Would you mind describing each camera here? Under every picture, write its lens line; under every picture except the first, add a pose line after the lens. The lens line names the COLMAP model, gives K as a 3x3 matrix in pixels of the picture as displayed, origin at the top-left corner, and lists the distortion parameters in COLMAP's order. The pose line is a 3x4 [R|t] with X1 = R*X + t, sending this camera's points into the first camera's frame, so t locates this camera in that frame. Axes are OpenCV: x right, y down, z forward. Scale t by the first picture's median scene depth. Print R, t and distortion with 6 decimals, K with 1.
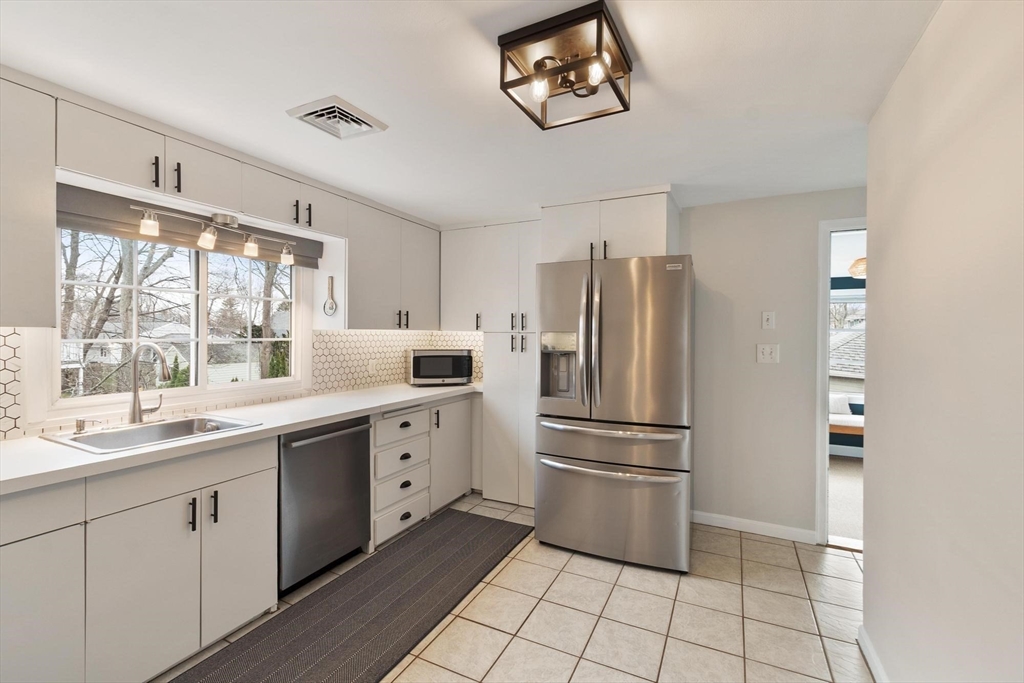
lens RADIAL K [[443.5, 0, 513.9], [0, 443.5, 335.1], [0, 0, 1]] dist [-0.001864, -0.000403]
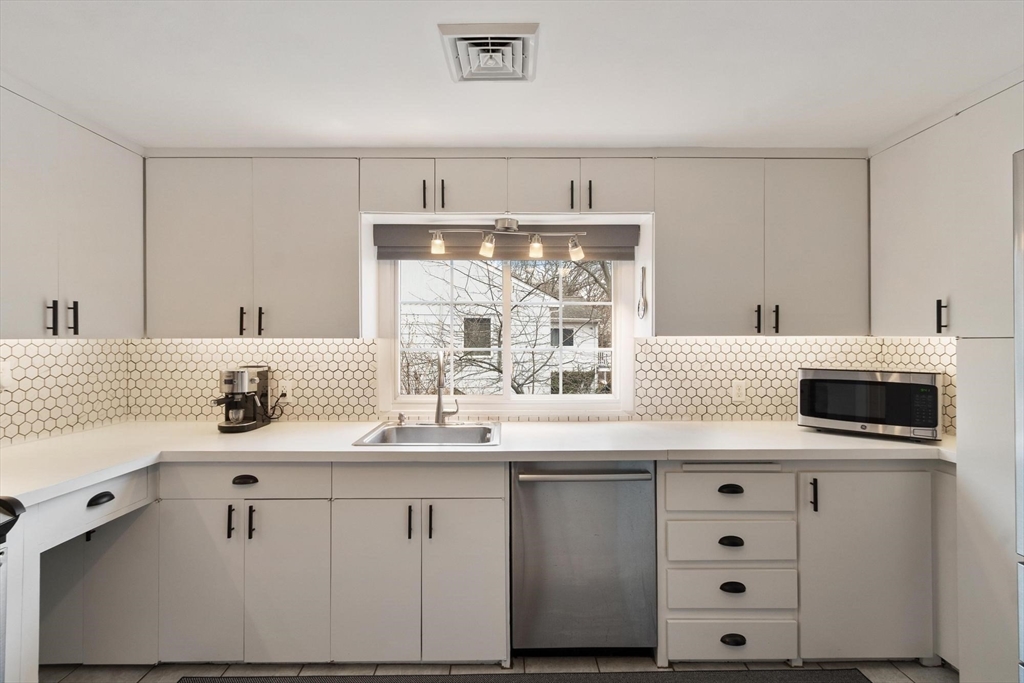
lens RADIAL K [[471.8, 0, 511.5], [0, 471.8, 339.1], [0, 0, 1]] dist [0.001043, 0.000537]
pose [[0.450868, -0.012637, -0.892501, 0.190226], [0.001502, 0.999909, -0.013399, 0.001693], [0.892589, 0.004701, 0.450846, 0.398996]]
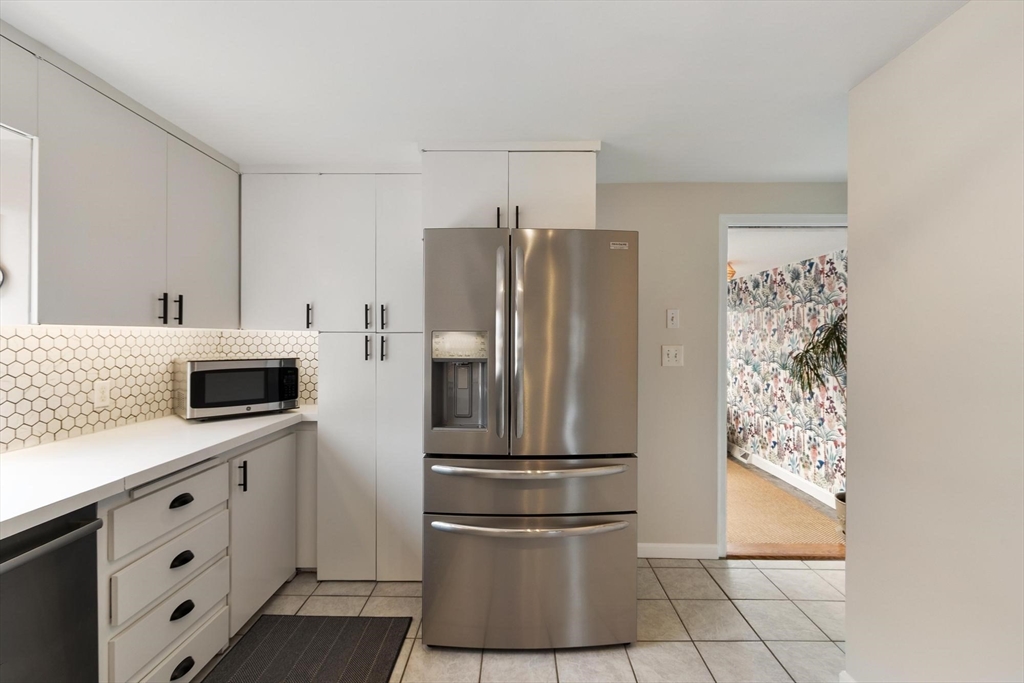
lens RADIAL K [[443.5, 0, 513.9], [0, 443.5, 335.1], [0, 0, 1]] dist [-0.001864, -0.000403]
pose [[0.903297, -0.000961, 0.429014, -0.101324], [0.002004, 0.999996, -0.001978, 0.000547], [-0.429010, 0.002647, 0.903296, 0.308449]]
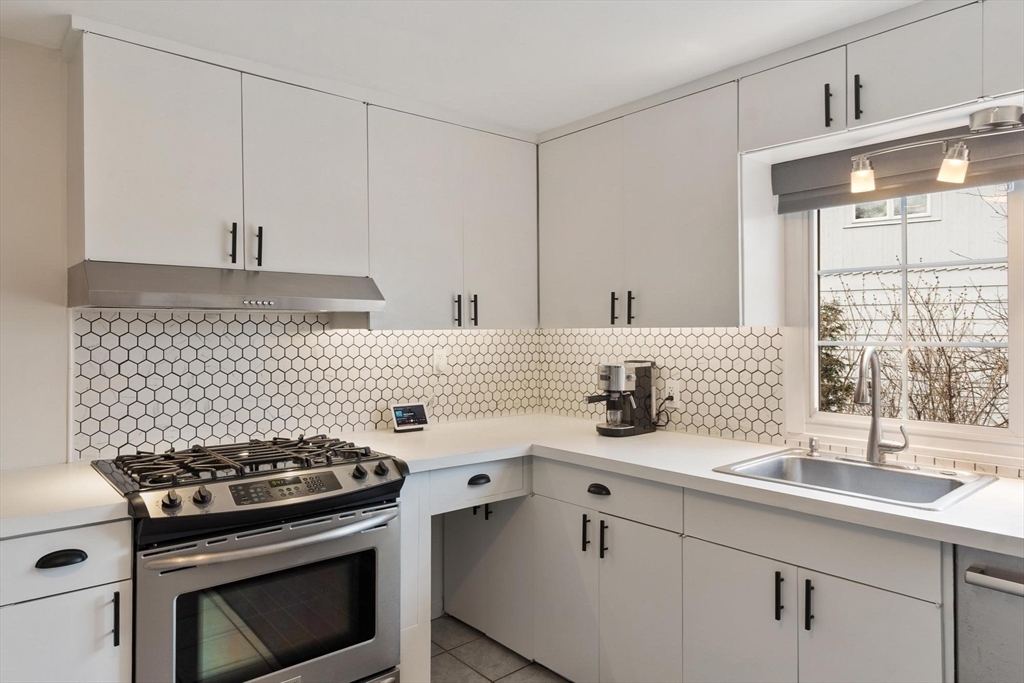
lens RADIAL K [[659.7, 0, 508.8], [0, 659.7, 327.8], [0, 0, 1]] dist [0.002697, -0.000754]
pose [[-0.398259, -0.014123, -0.917164, 0.216087], [-0.004030, 0.999899, -0.013647, 0.002266], [0.917264, -0.001739, -0.398275, 0.567141]]
